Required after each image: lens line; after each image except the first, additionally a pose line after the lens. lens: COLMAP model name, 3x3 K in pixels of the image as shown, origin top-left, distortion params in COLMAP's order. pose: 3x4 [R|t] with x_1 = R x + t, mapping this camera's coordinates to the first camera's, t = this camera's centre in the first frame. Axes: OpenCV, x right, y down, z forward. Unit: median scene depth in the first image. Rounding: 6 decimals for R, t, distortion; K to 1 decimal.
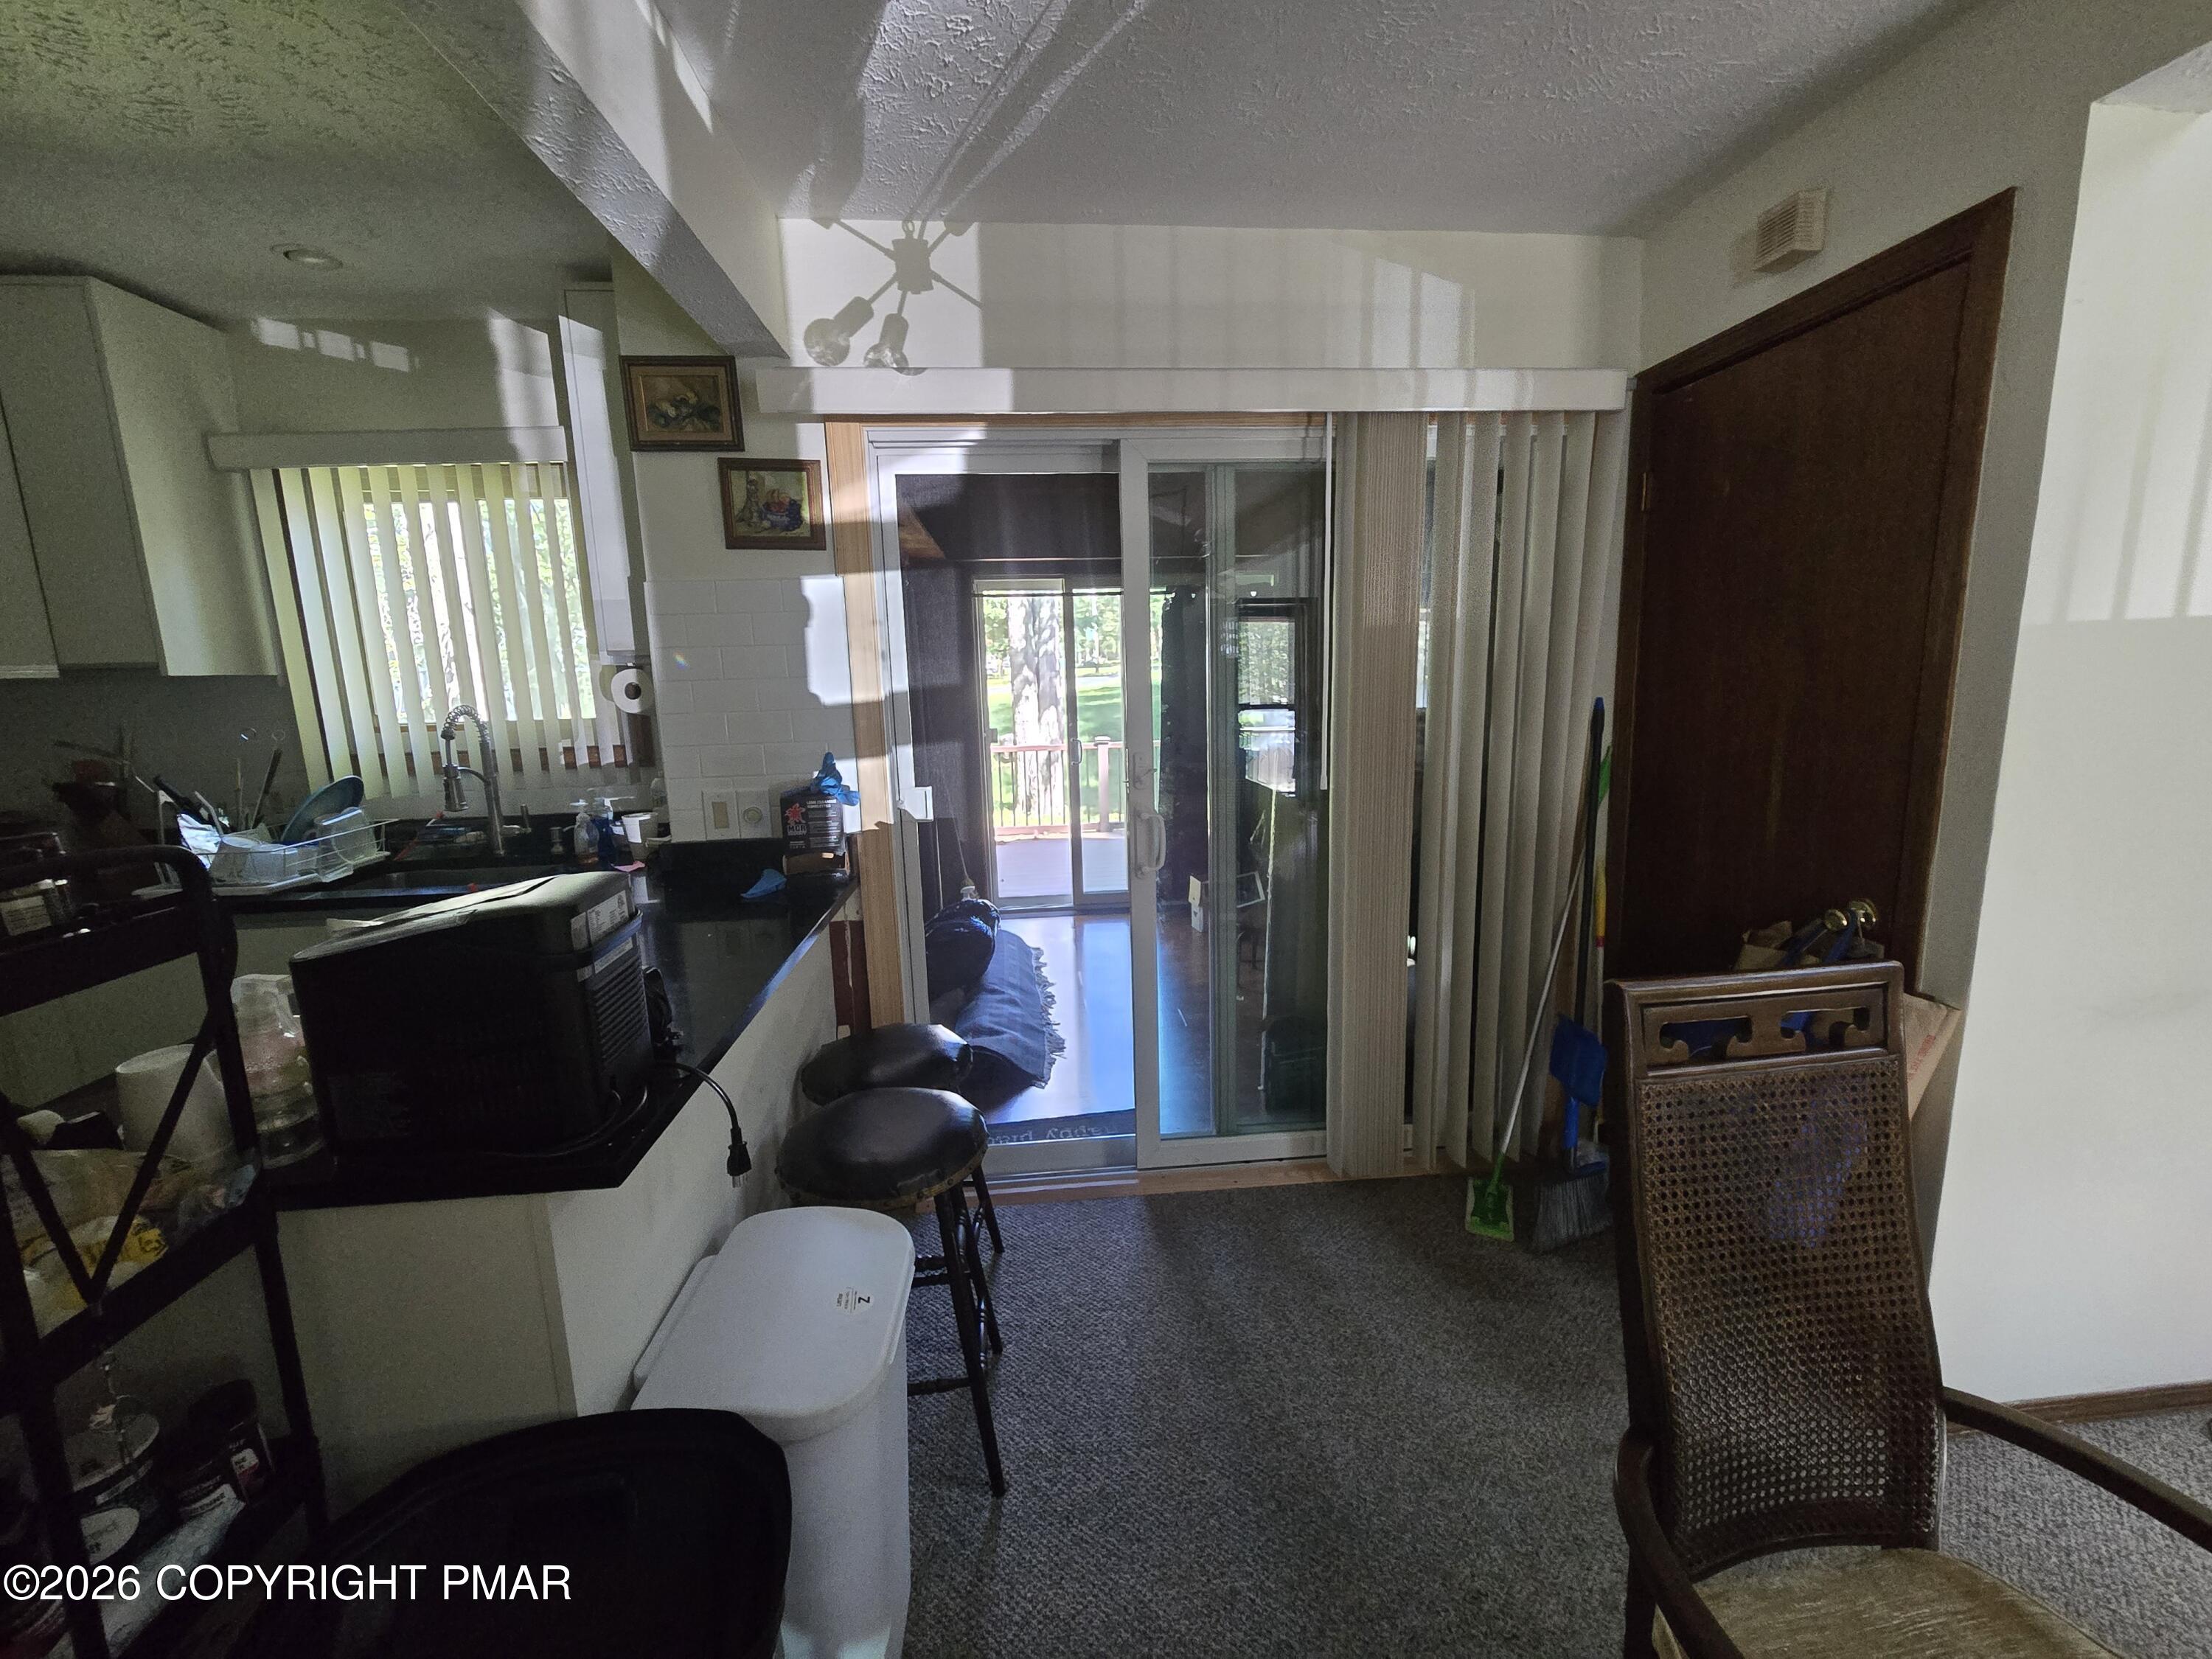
lens RADIAL K [[909.3, 0, 1105.3], [0, 909.3, 830.9], [0, 0, 1]] dist [-0.002330, 0.000749]
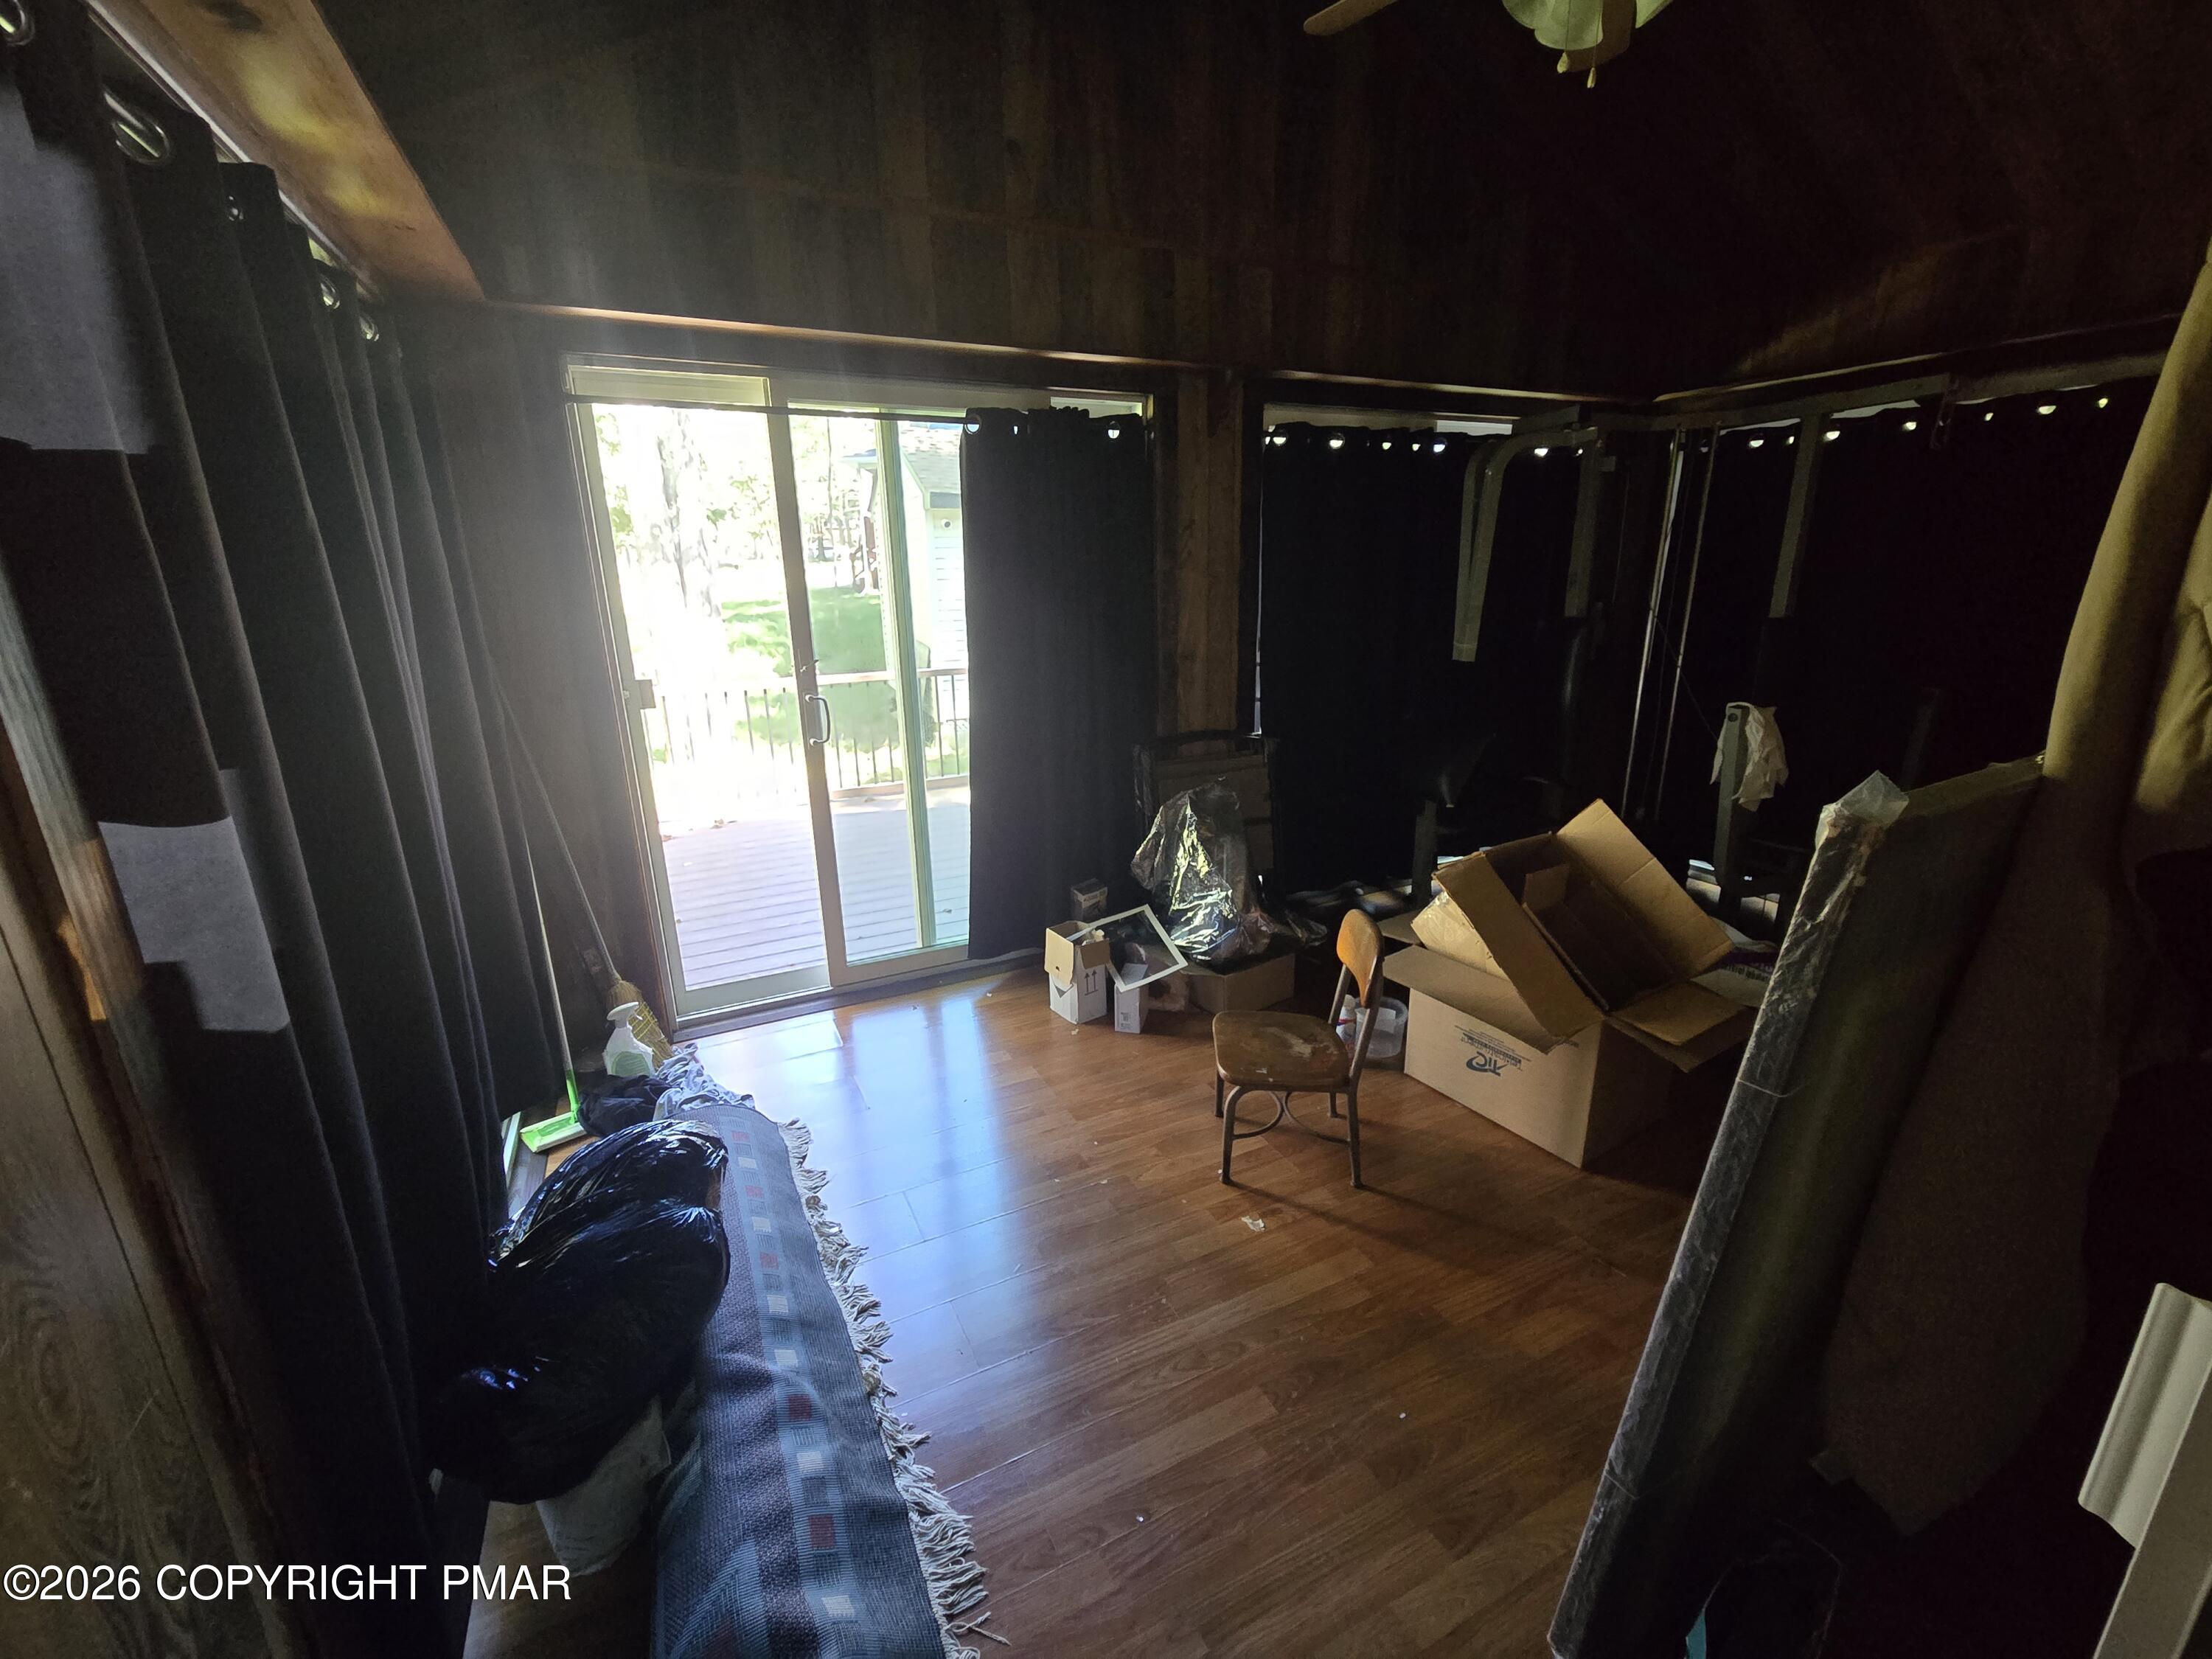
lens RADIAL K [[909.3, 0, 1105.3], [0, 909.3, 830.9], [0, 0, 1]] dist [-0.002330, 0.000749]
pose [[0.933819, -0.088285, 0.346681, -0.067542], [0.052137, 0.992310, 0.112263, -0.075409], [-0.353926, -0.086759, 0.931241, 0.445913]]
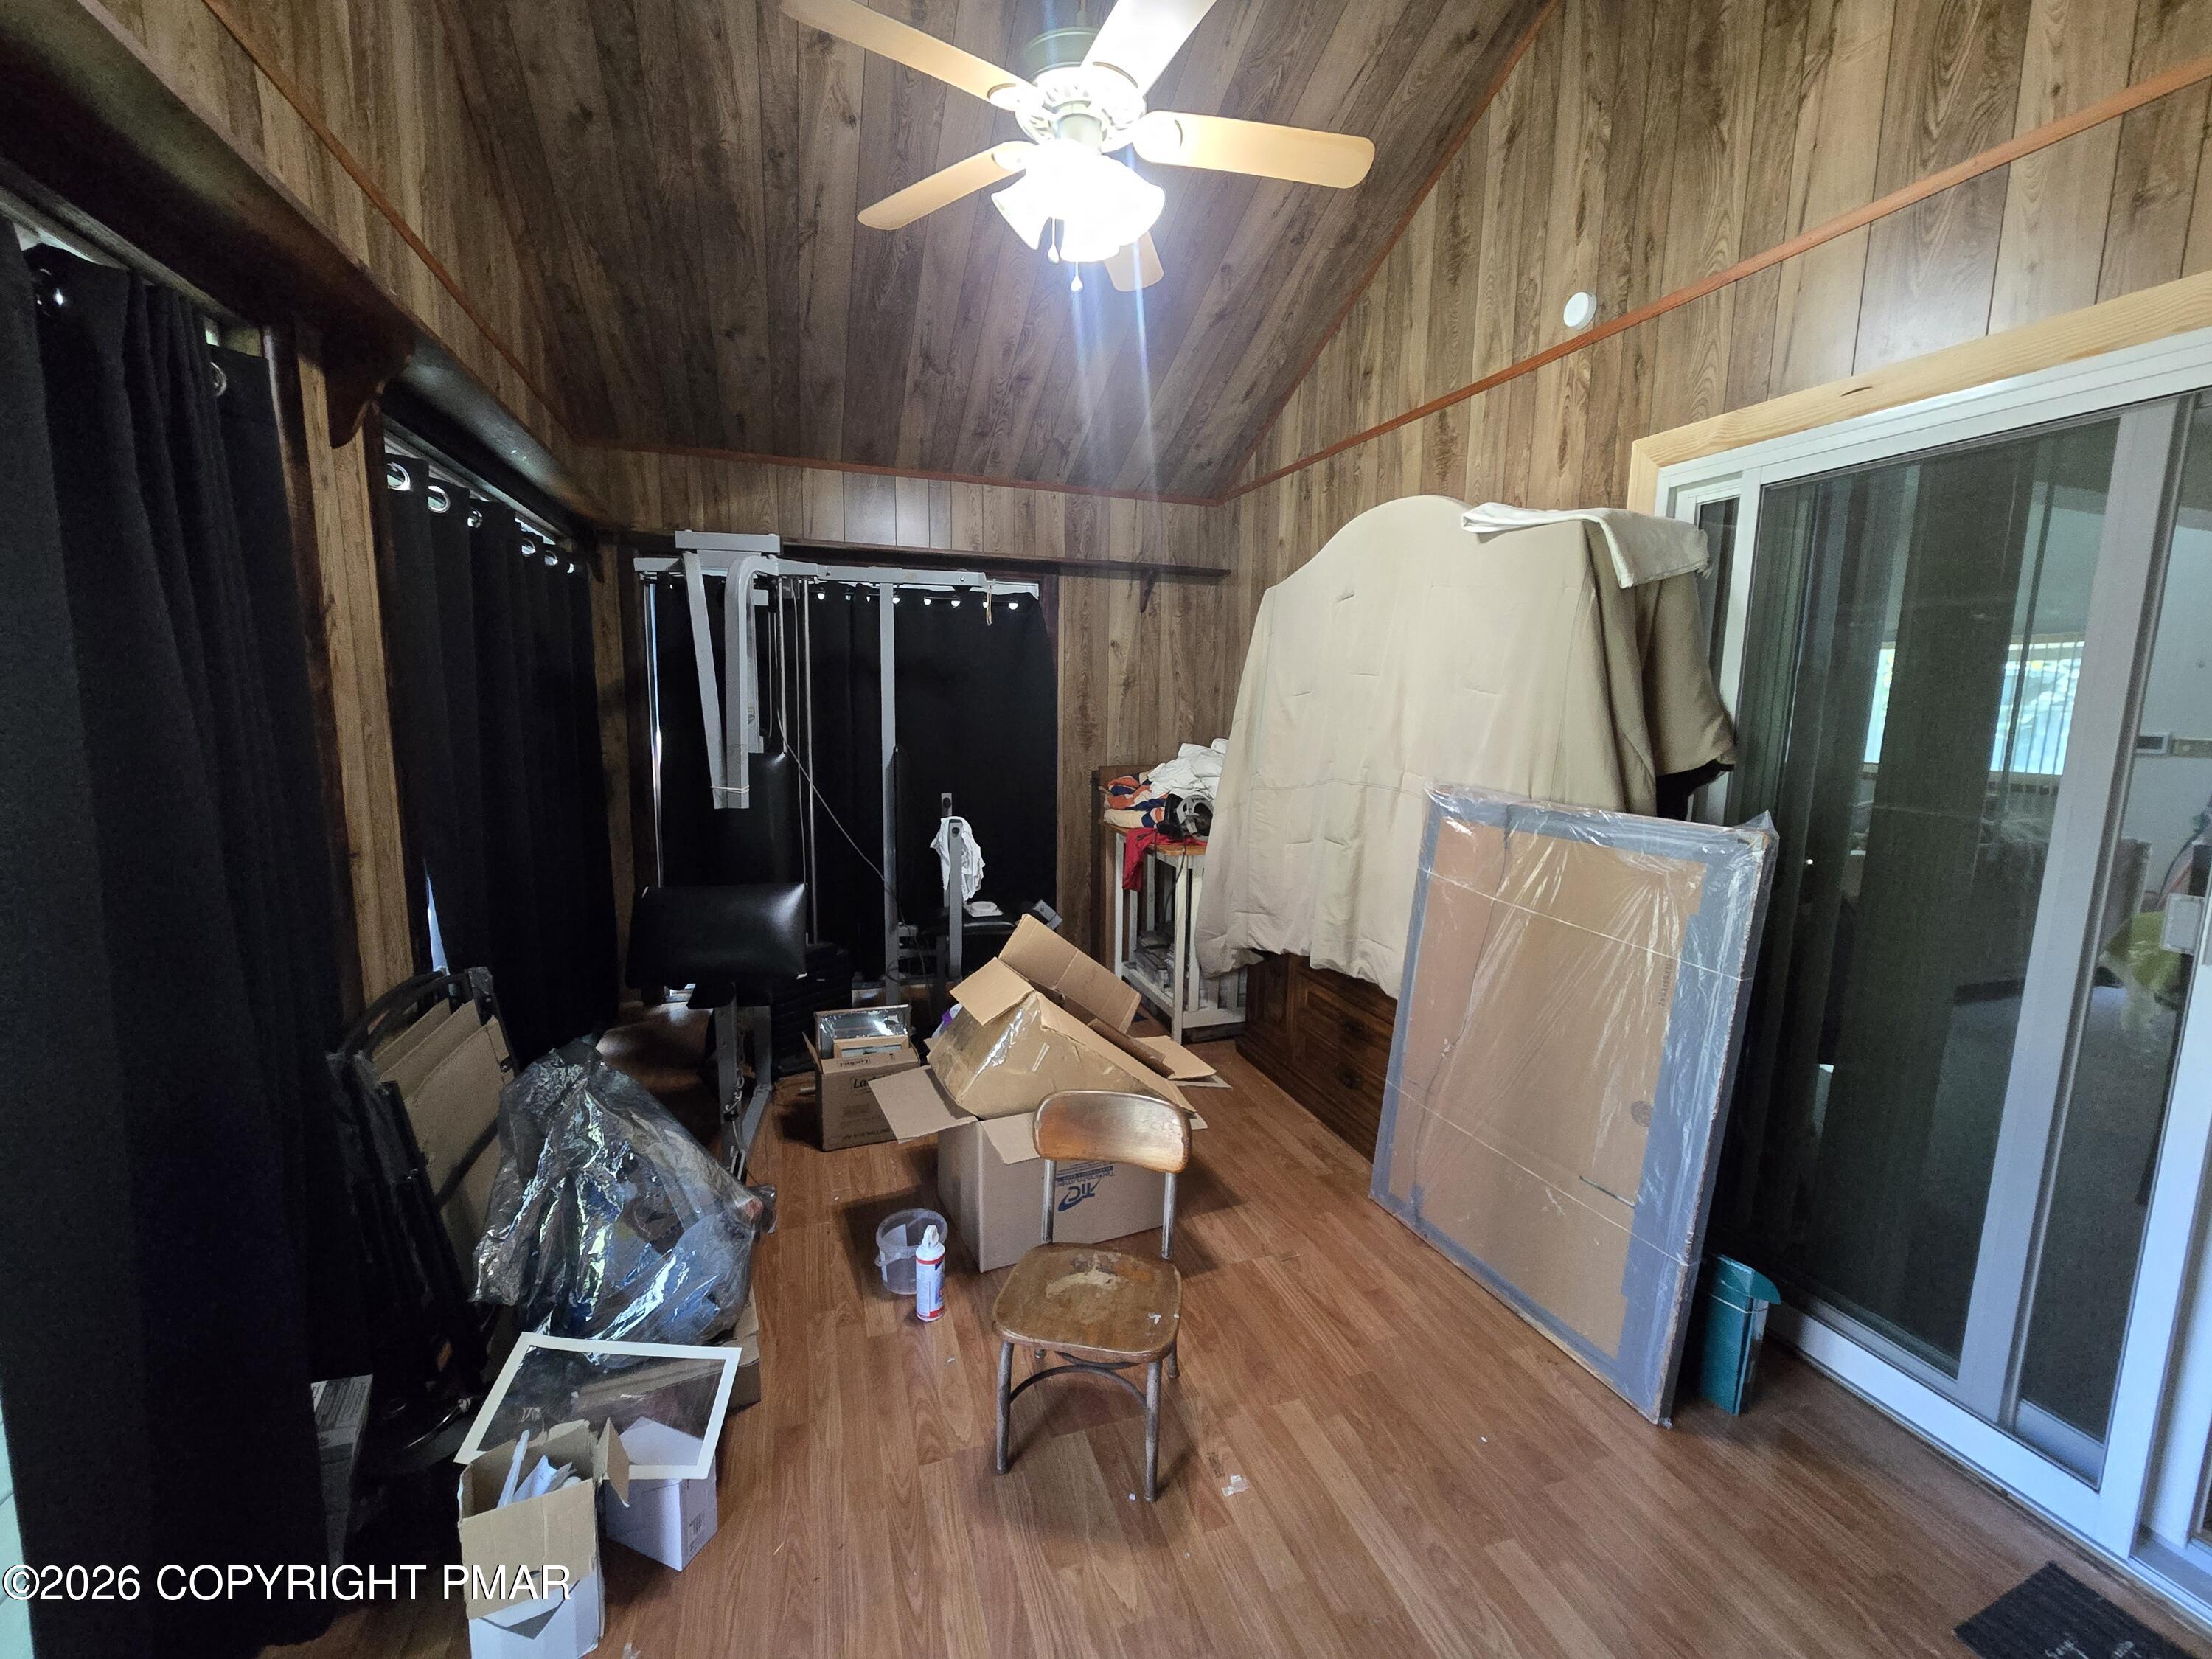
lens RADIAL K [[909.3, 0, 1105.3], [0, 909.3, 830.9], [0, 0, 1]] dist [-0.002330, 0.000749]
pose [[-0.233756, -0.114801, 0.965494, -0.158208], [0.151587, 0.976559, 0.152818, -0.140480], [-0.960406, 0.182079, -0.210874, 0.844271]]
